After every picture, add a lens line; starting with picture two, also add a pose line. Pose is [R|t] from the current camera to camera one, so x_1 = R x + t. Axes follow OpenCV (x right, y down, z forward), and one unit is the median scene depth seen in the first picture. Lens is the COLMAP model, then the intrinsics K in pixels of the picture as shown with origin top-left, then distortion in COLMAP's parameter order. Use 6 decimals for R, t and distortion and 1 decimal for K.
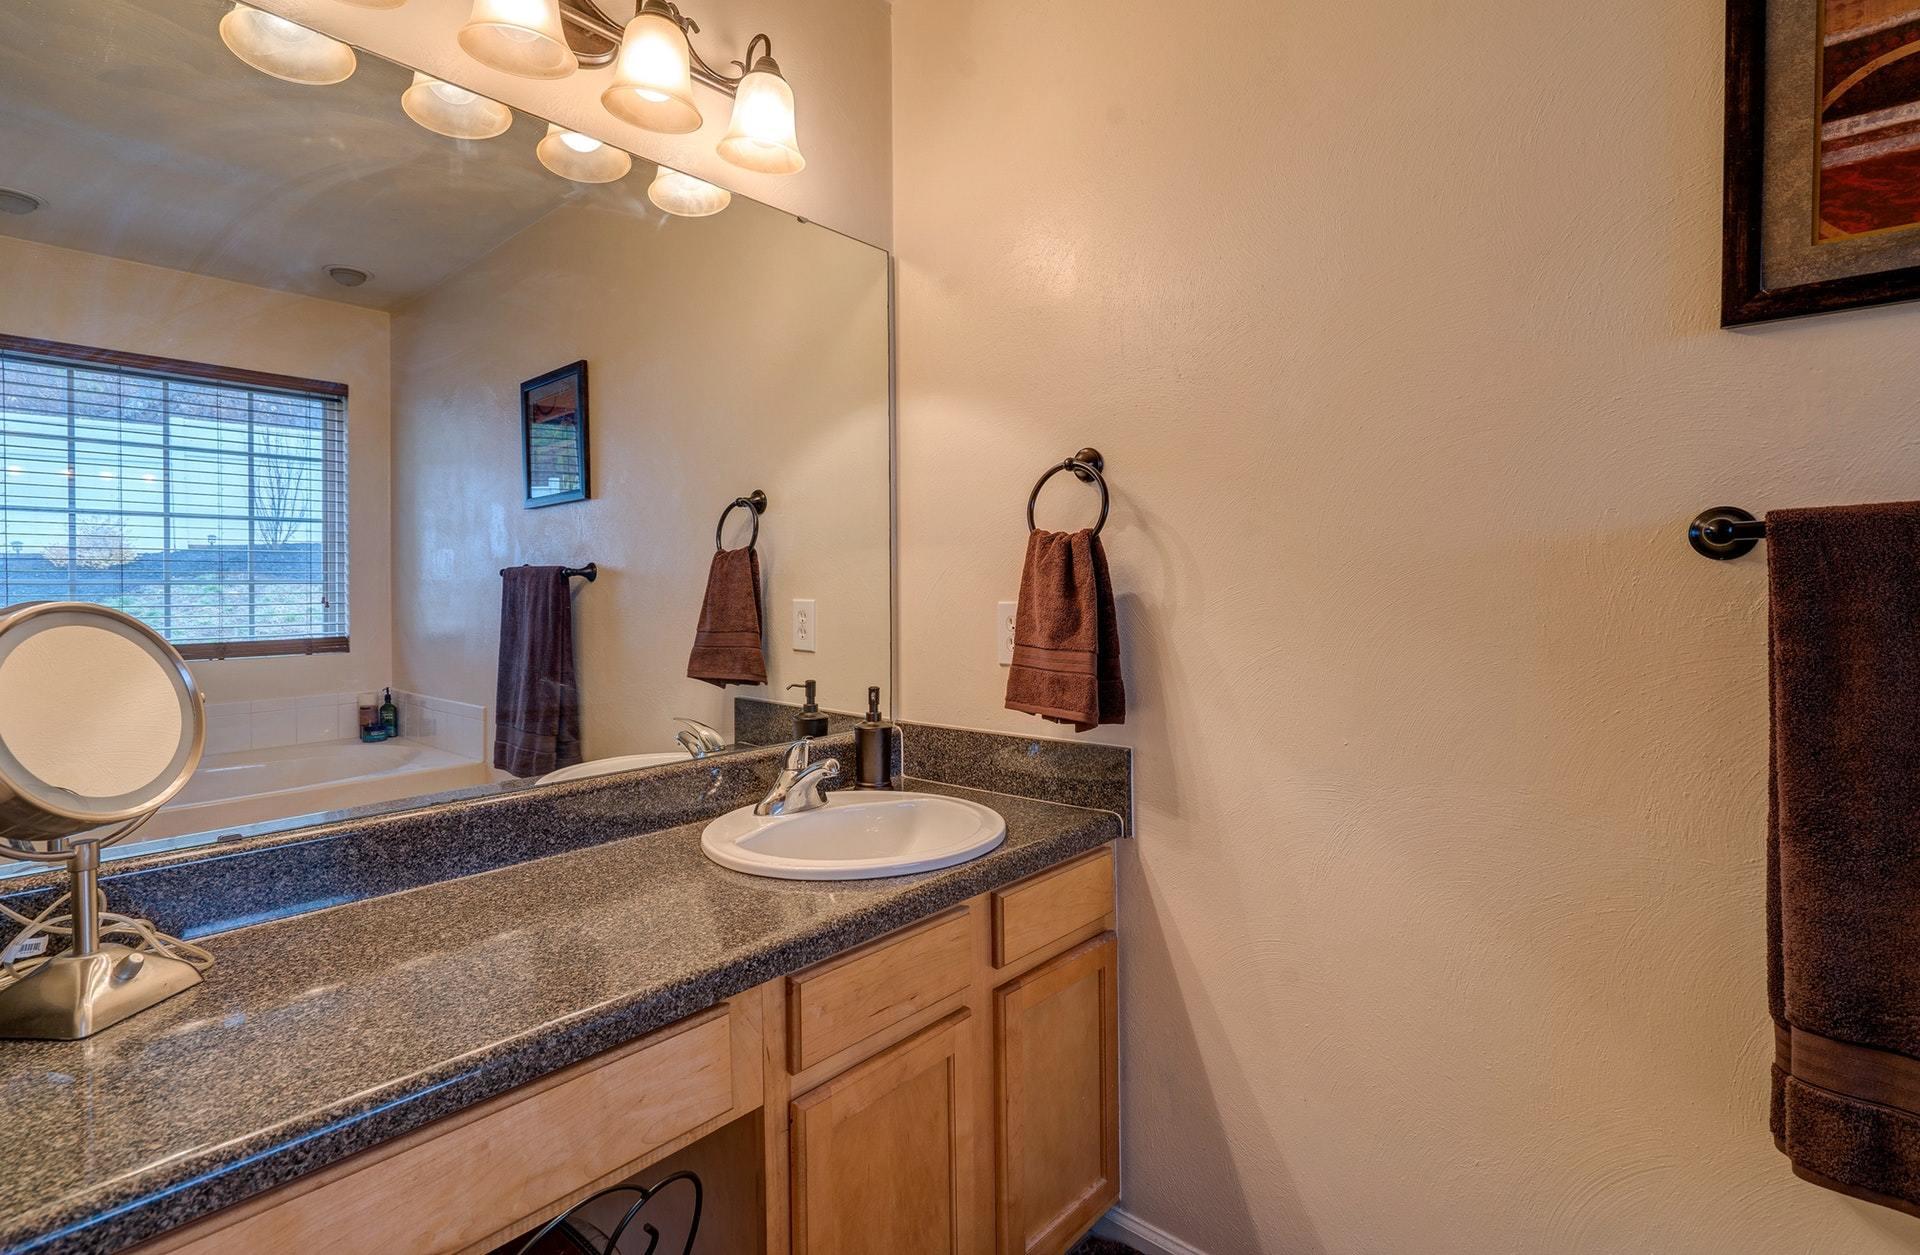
lens RADIAL K [[872.1, 0, 955.8], [0, 872.1, 597.0], [0, 0, 1]] dist [-0.001756, 0.000321]
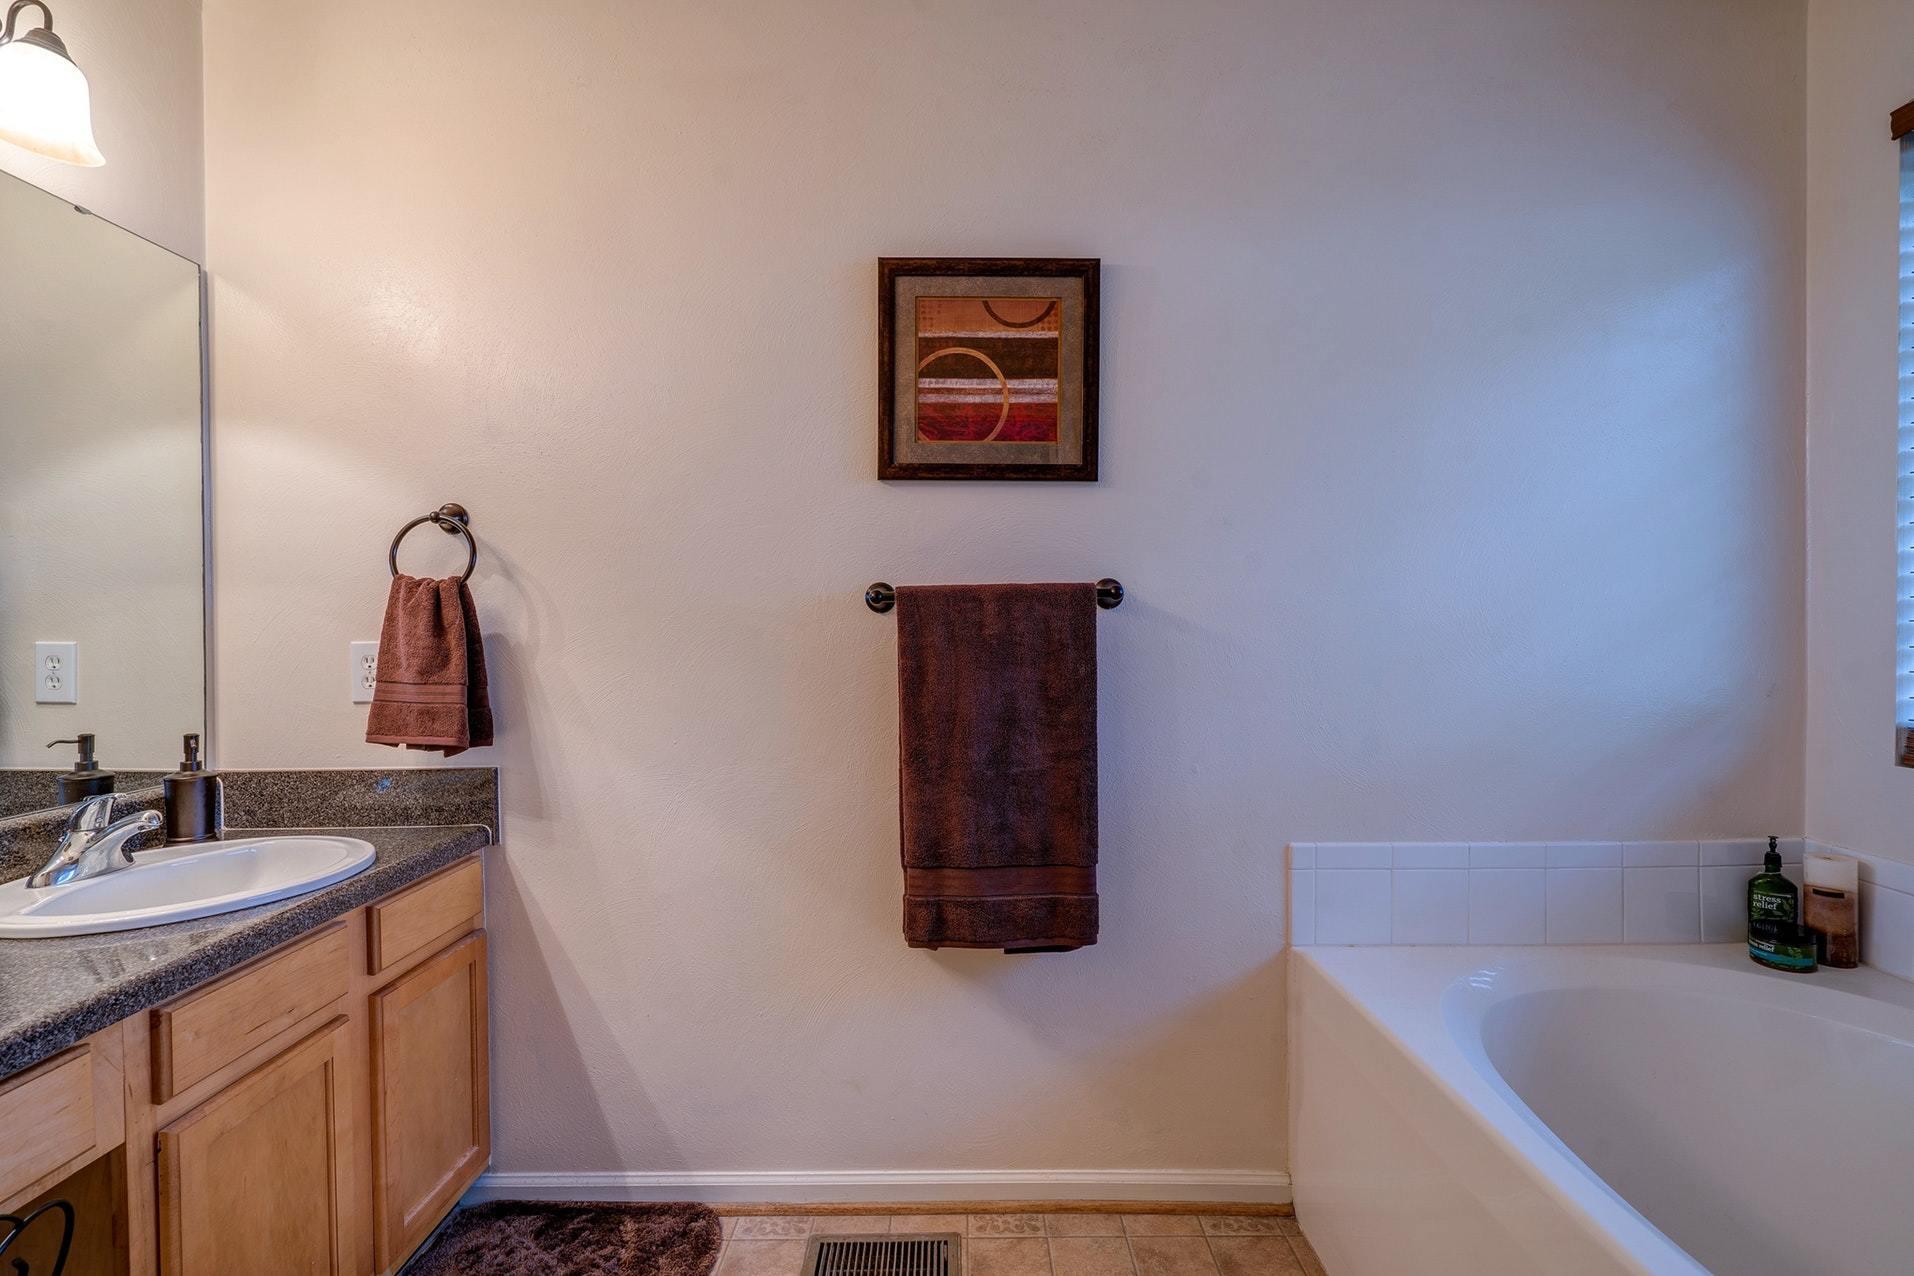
lens RADIAL K [[894.4, 0, 951.4], [0, 894.4, 644.3], [0, 0, 1]] dist [-0.001477, 0.000452]
pose [[0.752412, -0.010547, 0.658609, -0.131408], [0.004867, 0.999934, 0.010454, 0.001214], [-0.658675, -0.004660, 0.752413, -0.301405]]
